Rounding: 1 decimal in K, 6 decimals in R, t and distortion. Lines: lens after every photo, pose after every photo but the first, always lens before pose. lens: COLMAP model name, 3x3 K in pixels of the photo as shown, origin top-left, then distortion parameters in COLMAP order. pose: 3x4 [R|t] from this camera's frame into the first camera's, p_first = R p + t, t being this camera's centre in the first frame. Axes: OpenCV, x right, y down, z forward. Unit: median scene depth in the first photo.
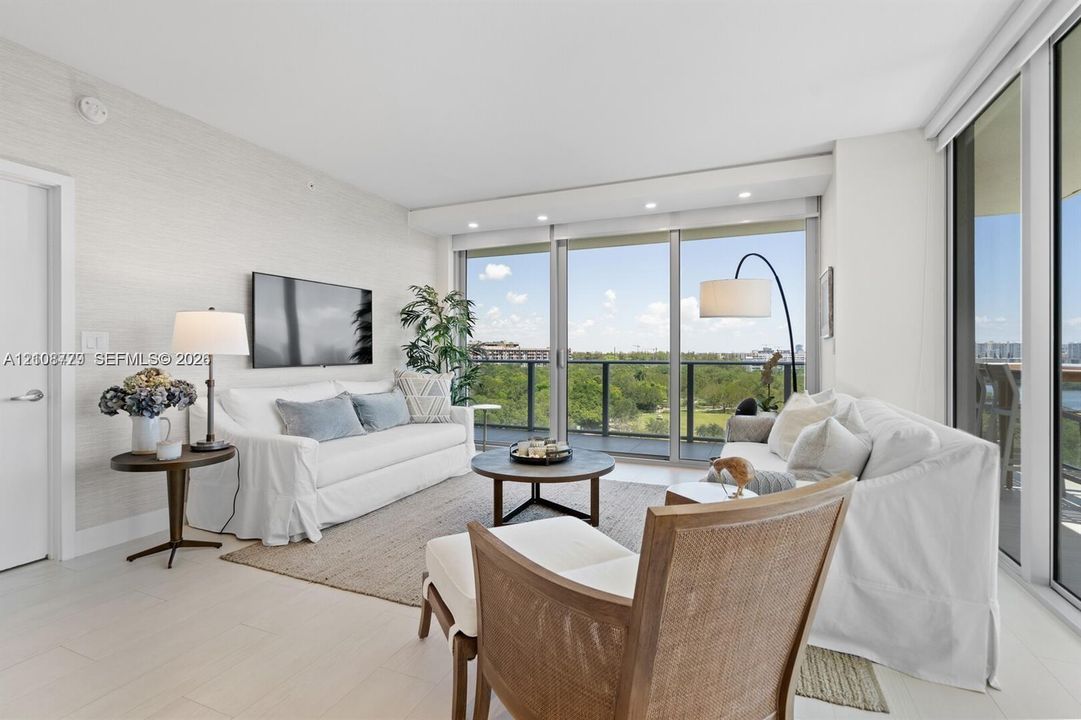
lens RADIAL K [[496.5, 0, 540.1], [0, 496.5, 355.1], [0, 0, 1]] dist [0.000202, -0.000062]
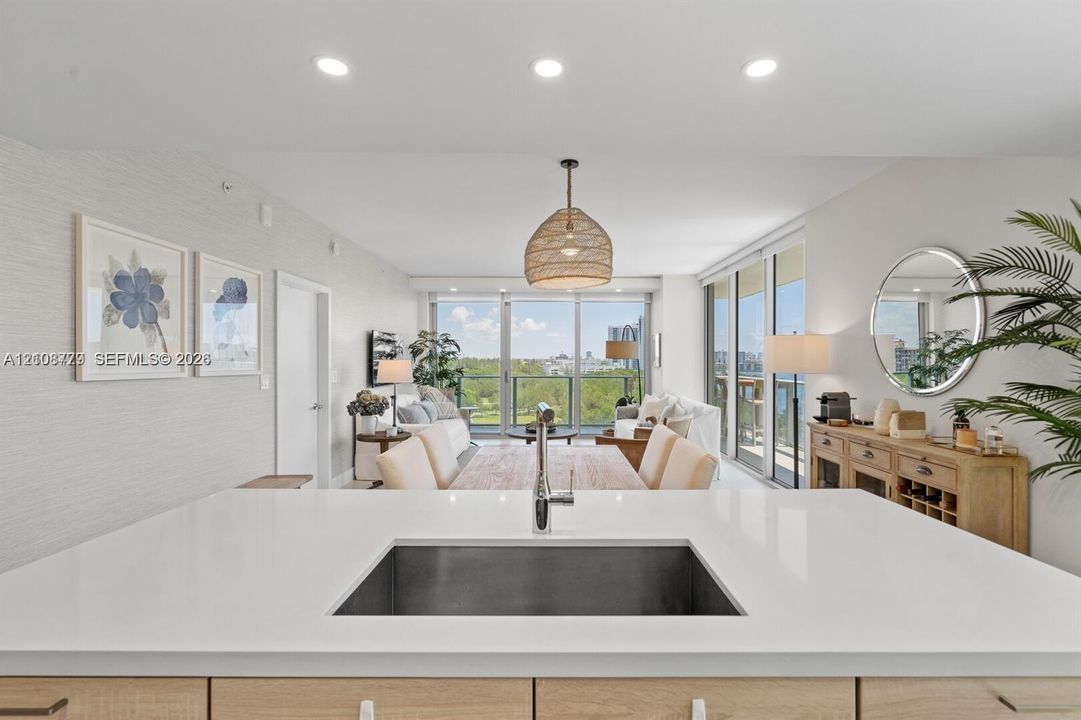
lens RADIAL K [[500.7, 0, 553.7], [0, 500.7, 362.2], [0, 0, 1]] dist [0.000924, -0.000066]
pose [[0.916311, -0.000961, 0.400466, -0.773347], [-0.000320, 0.999995, 0.003132, -0.073251], [-0.400467, -0.002998, 0.916306, -0.870724]]
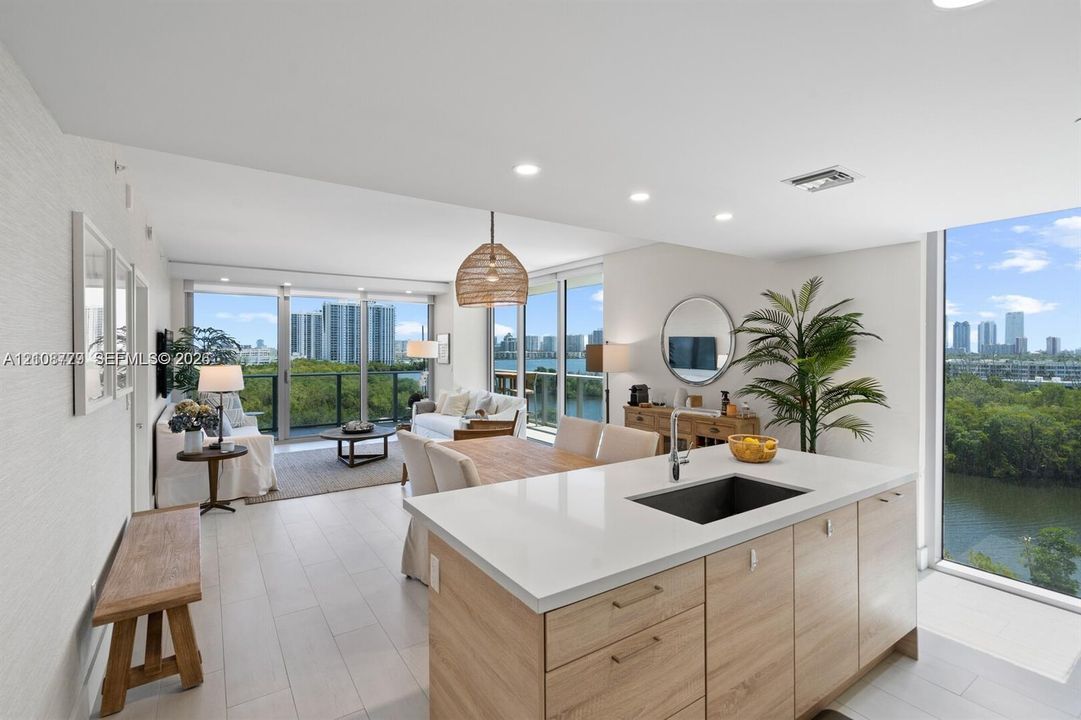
lens RADIAL K [[497.9, 0, 539.4], [0, 497.9, 347.3], [0, 0, 1]] dist [-0.001198, -0.000011]
pose [[0.544646, 0.002325, 0.838663, -1.313153], [0.002059, 0.999989, -0.004109, -0.120263], [-0.838663, 0.003965, 0.544636, -0.713813]]
